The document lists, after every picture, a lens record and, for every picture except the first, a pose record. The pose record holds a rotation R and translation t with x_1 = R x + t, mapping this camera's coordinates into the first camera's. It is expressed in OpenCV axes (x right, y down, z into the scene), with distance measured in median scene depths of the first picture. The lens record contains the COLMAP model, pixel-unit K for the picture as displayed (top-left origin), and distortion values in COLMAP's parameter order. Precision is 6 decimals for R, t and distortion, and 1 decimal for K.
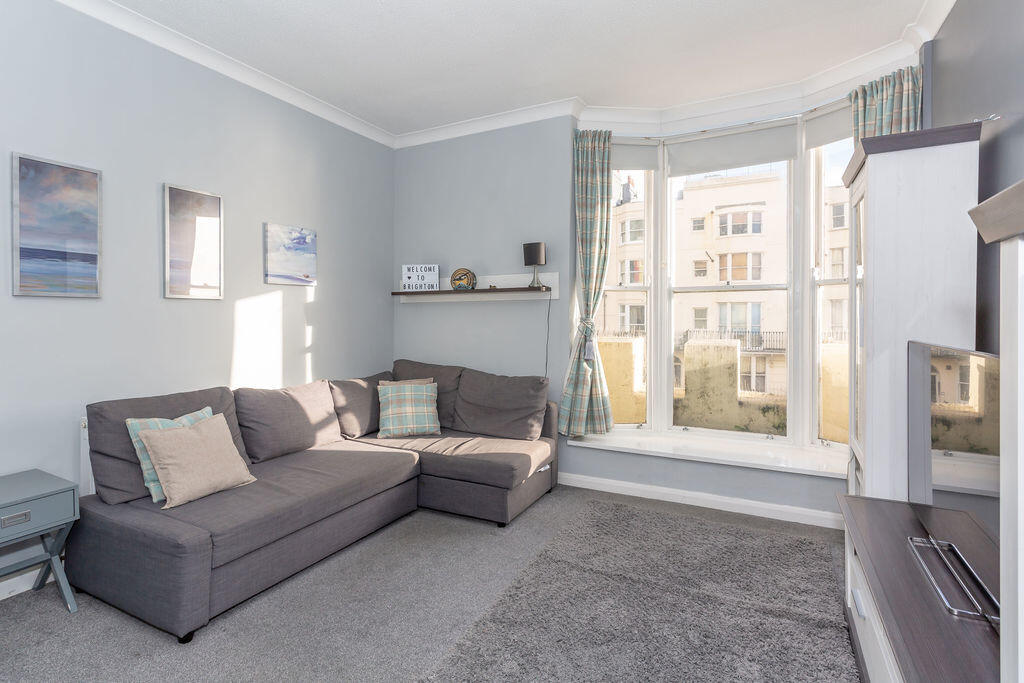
lens RADIAL K [[507.2, 0, 510.6], [0, 507.2, 322.2], [0, 0, 1]] dist [-0.000115, 0.002038]
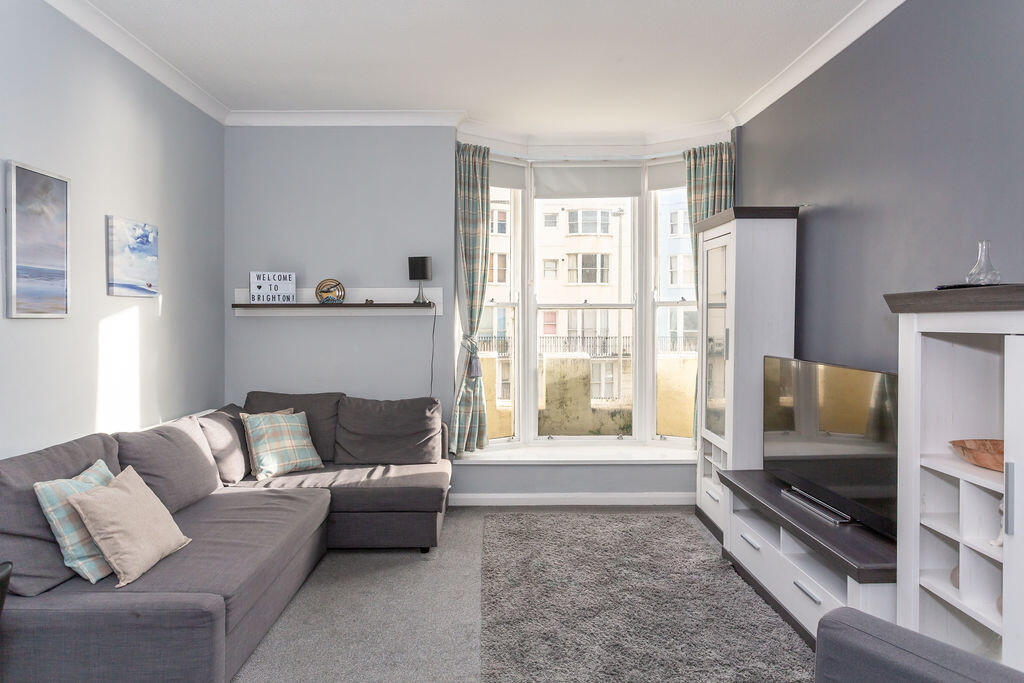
lens RADIAL K [[608.9, 0, 509.7], [0, 608.9, 333.0], [0, 0, 1]] dist [-0.027560, 0.009497]
pose [[0.877019, -0.008596, 0.480378, -0.361551], [0.002236, 0.999902, 0.013811, -0.028715], [-0.480450, -0.011038, 0.876953, -0.079670]]
